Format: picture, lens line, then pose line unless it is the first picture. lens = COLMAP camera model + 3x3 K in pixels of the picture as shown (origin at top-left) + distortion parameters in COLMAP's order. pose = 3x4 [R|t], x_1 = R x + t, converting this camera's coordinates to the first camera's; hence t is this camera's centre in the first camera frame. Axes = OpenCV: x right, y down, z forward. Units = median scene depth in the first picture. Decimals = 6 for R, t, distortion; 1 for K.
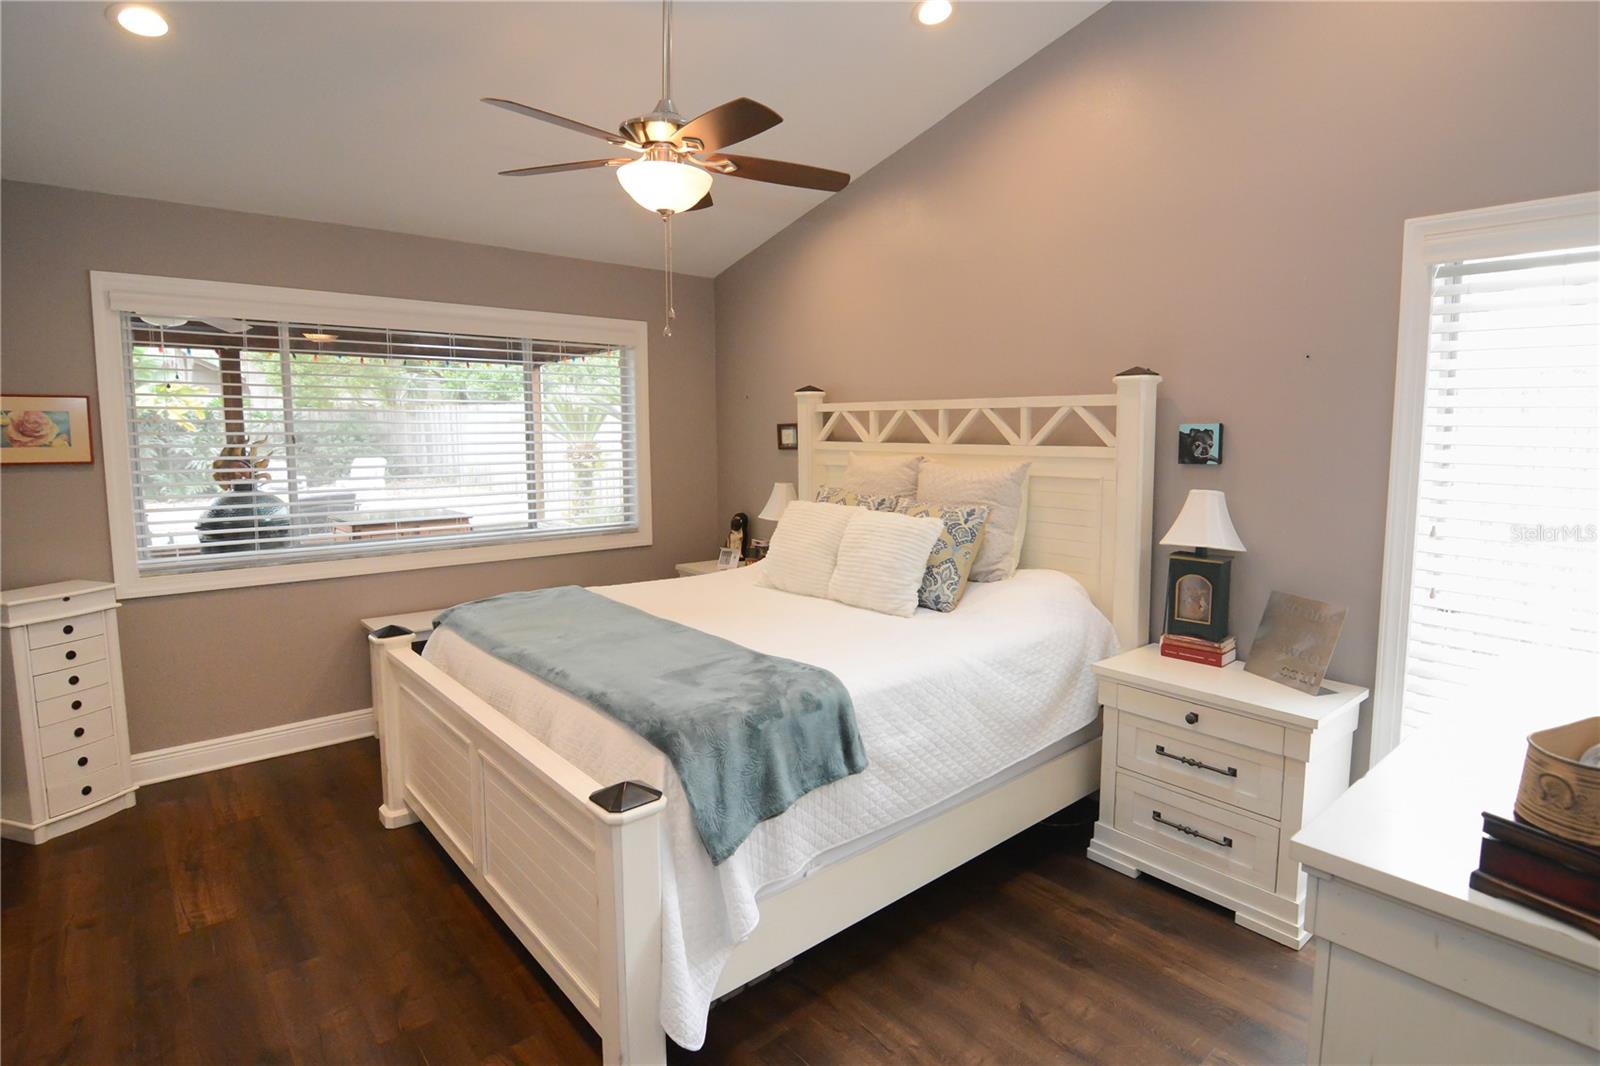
lens RADIAL K [[797.4, 0, 800.0], [0, 797.4, 533.0], [0, 0, 1]] dist [0.001920, -0.012992]
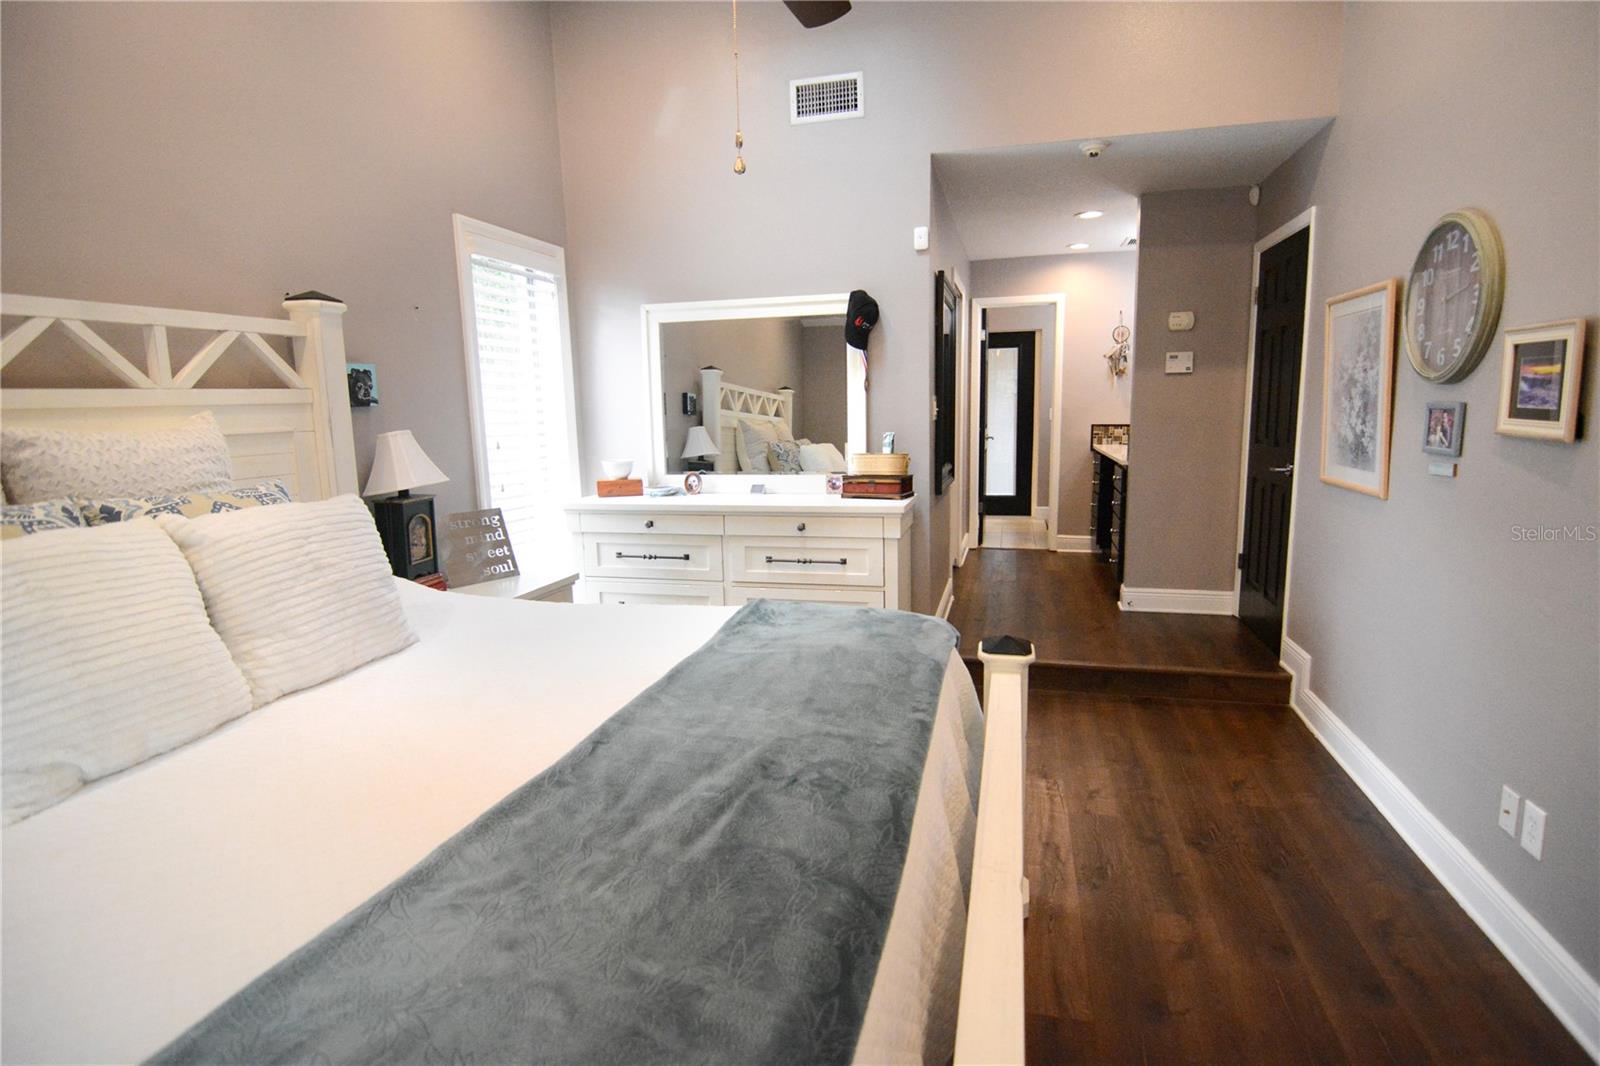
lens RADIAL K [[797.4, 0, 800.0], [0, 797.4, 533.0], [0, 0, 1]] dist [0.001920, -0.012992]
pose [[-0.556253, -0.182314, 0.810768, -0.547531], [0.047561, 0.967054, 0.250088, -0.139974], [-0.829651, 0.177673, -0.529256, 0.997513]]
